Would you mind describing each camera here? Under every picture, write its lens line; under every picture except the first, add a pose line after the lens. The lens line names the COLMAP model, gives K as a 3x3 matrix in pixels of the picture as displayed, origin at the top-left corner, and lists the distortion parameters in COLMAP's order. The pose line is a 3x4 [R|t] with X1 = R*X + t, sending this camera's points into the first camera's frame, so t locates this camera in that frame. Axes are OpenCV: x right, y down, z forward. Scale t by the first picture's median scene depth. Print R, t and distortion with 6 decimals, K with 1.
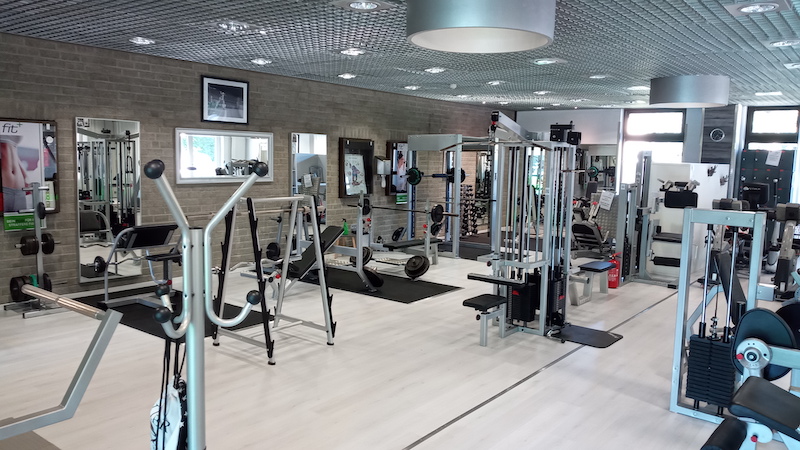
lens RADIAL K [[623.8, 0, 400.3], [0, 623.8, 225.4], [0, 0, 1]] dist [0.023560, 0.000893]
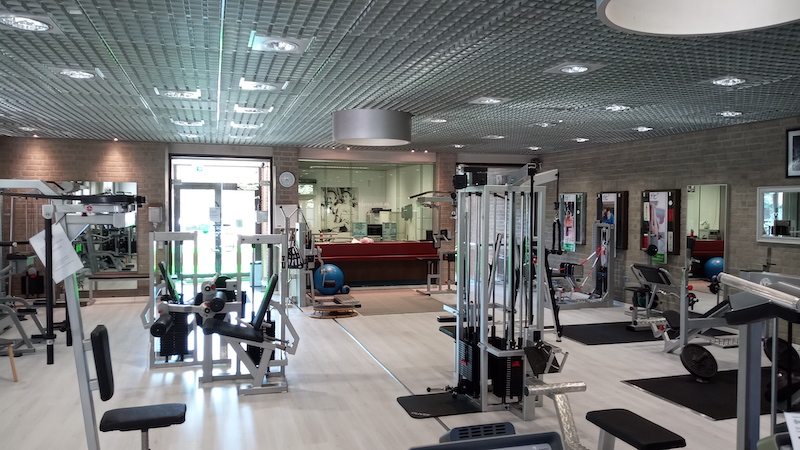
lens RADIAL K [[623.8, 0, 400.7], [0, 623.8, 224.1], [0, 0, 1]] dist [0.023560, 0.000893]
pose [[-0.572183, -0.003843, -0.820117, 0.798902], [-0.116293, 0.990265, 0.076496, -0.103503], [0.811839, 0.139143, -0.567060, 1.086312]]
